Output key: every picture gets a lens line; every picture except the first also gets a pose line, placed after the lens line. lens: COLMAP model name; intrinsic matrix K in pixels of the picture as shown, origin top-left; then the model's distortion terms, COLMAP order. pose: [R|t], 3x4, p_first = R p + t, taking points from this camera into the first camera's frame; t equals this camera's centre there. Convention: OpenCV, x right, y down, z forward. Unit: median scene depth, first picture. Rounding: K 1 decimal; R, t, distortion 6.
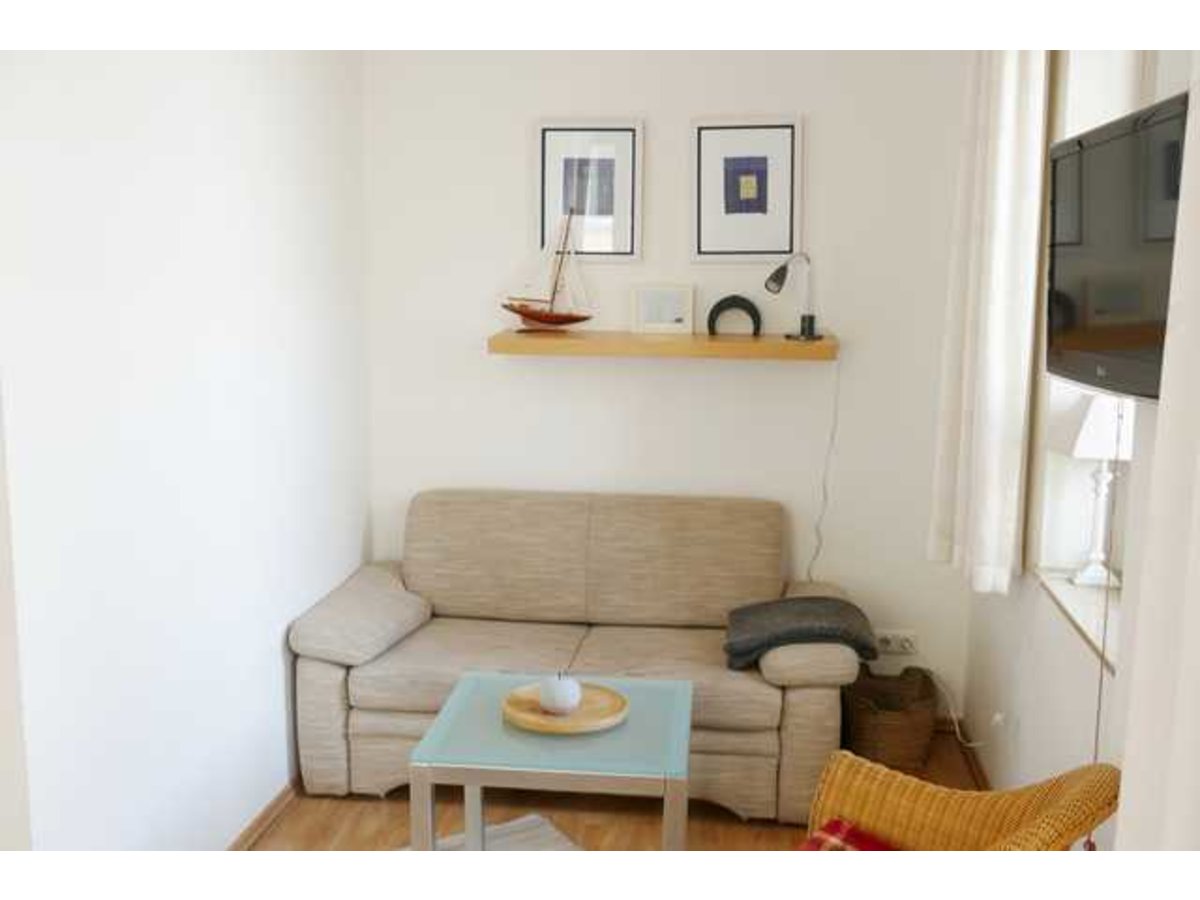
lens RADIAL K [[1252.3, 0, 566.2], [0, 1252.3, 449.9], [0, 0, 1]] dist [-0.028438, -0.012939]
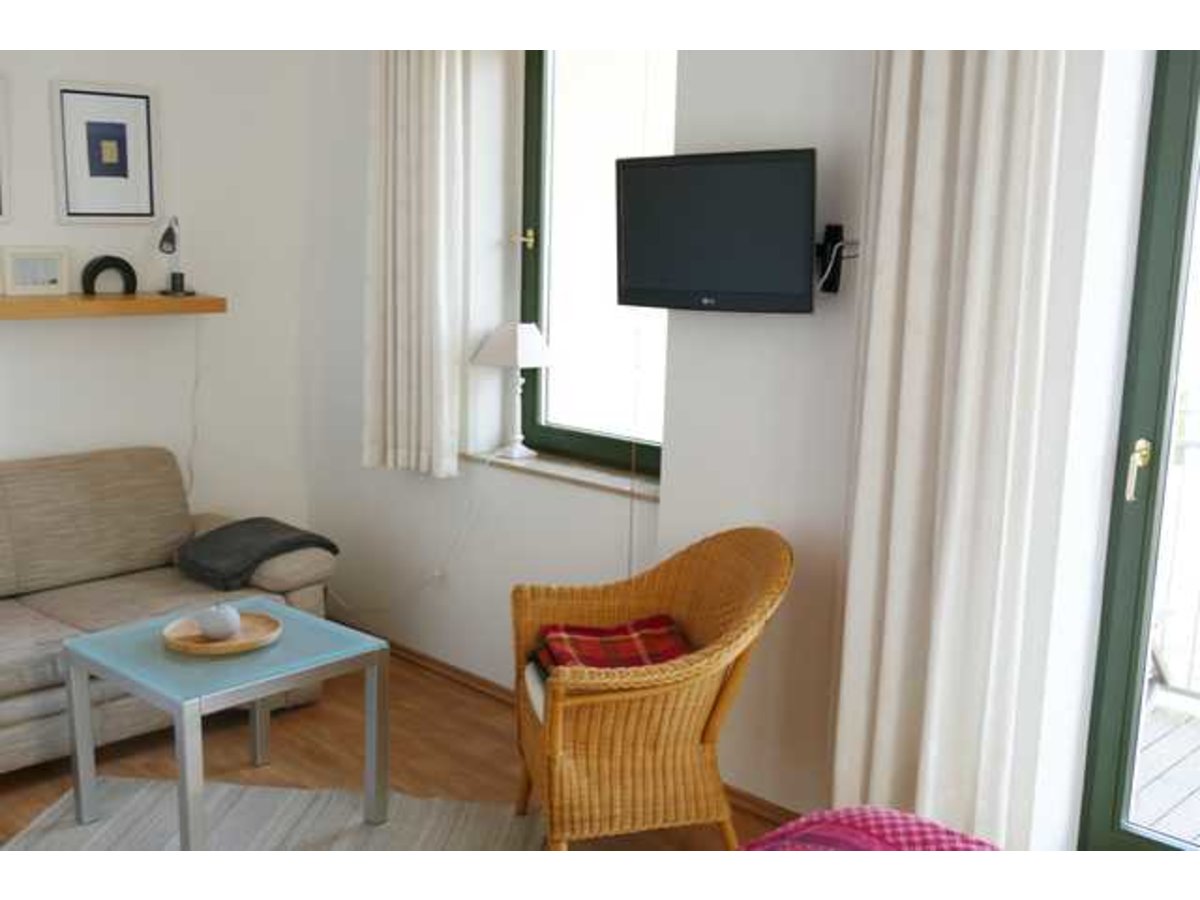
lens RADIAL K [[1252.3, 0, 566.2], [0, 1252.3, 449.9], [0, 0, 1]] dist [-0.028438, -0.012939]
pose [[0.631611, -0.128078, 0.764633, -0.443811], [0.106467, 0.991245, 0.078091, -0.003388], [-0.767941, 0.032085, 0.639717, 0.047087]]
